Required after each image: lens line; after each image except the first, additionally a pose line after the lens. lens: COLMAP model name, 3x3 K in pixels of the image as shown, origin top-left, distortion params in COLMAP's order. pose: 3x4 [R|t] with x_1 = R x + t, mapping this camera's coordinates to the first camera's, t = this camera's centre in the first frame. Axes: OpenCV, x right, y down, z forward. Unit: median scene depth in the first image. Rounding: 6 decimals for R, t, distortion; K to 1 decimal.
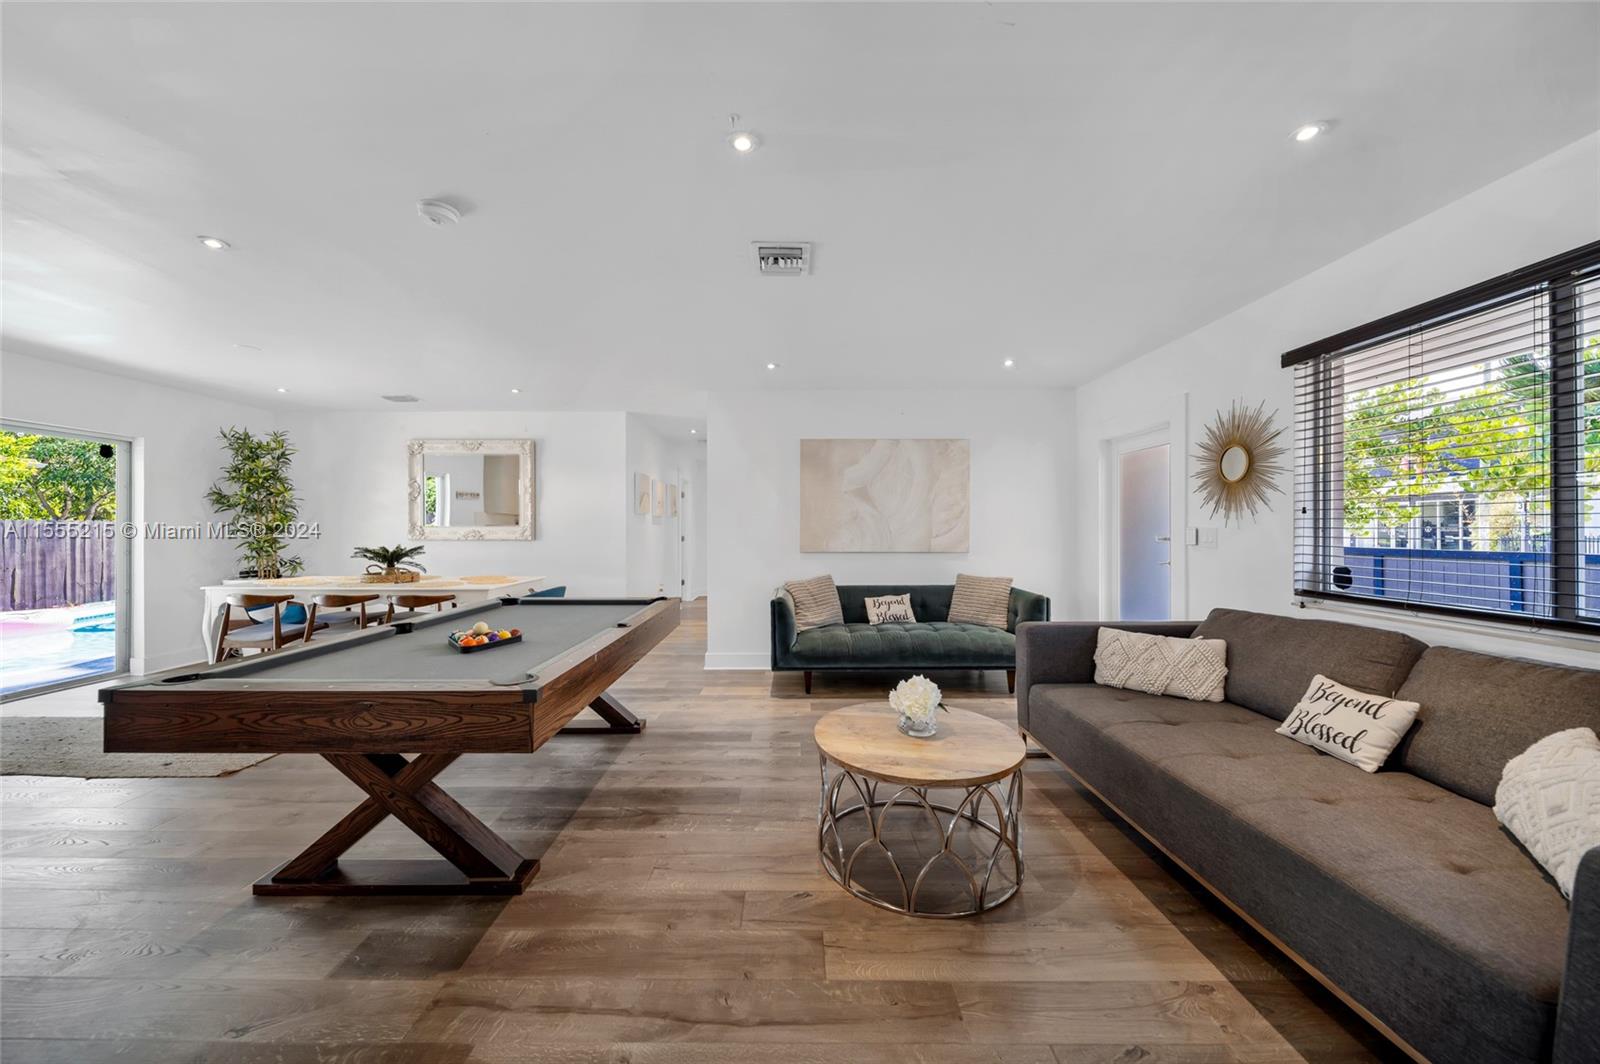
lens RADIAL K [[564.2, 0, 798.9], [0, 564.2, 529.2], [0, 0, 1]] dist [0.002225, -0.000037]
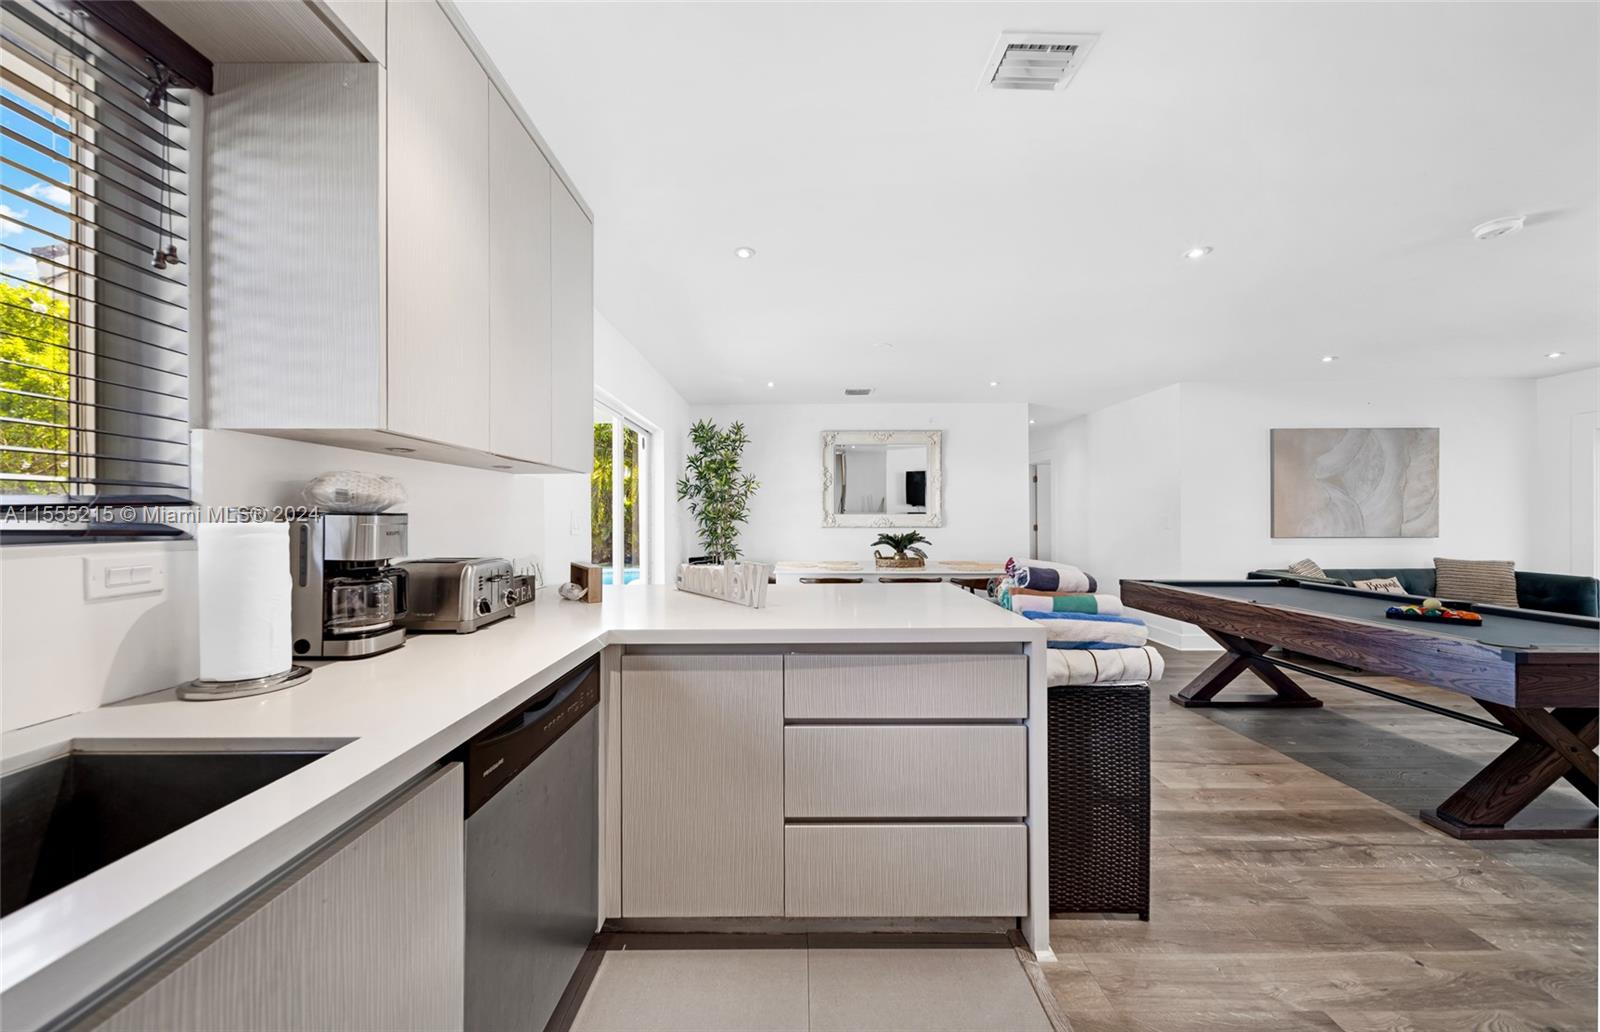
lens RADIAL K [[570.8, 0, 800.0], [0, 570.8, 516.0], [0, 0, 1]] dist [0.001315, -0.000047]
pose [[0.999991, -0.003987, -0.001196, -0.934002], [0.003980, 0.999976, -0.005737, 0.003815], [0.001218, 0.005732, 0.999983, -0.055939]]
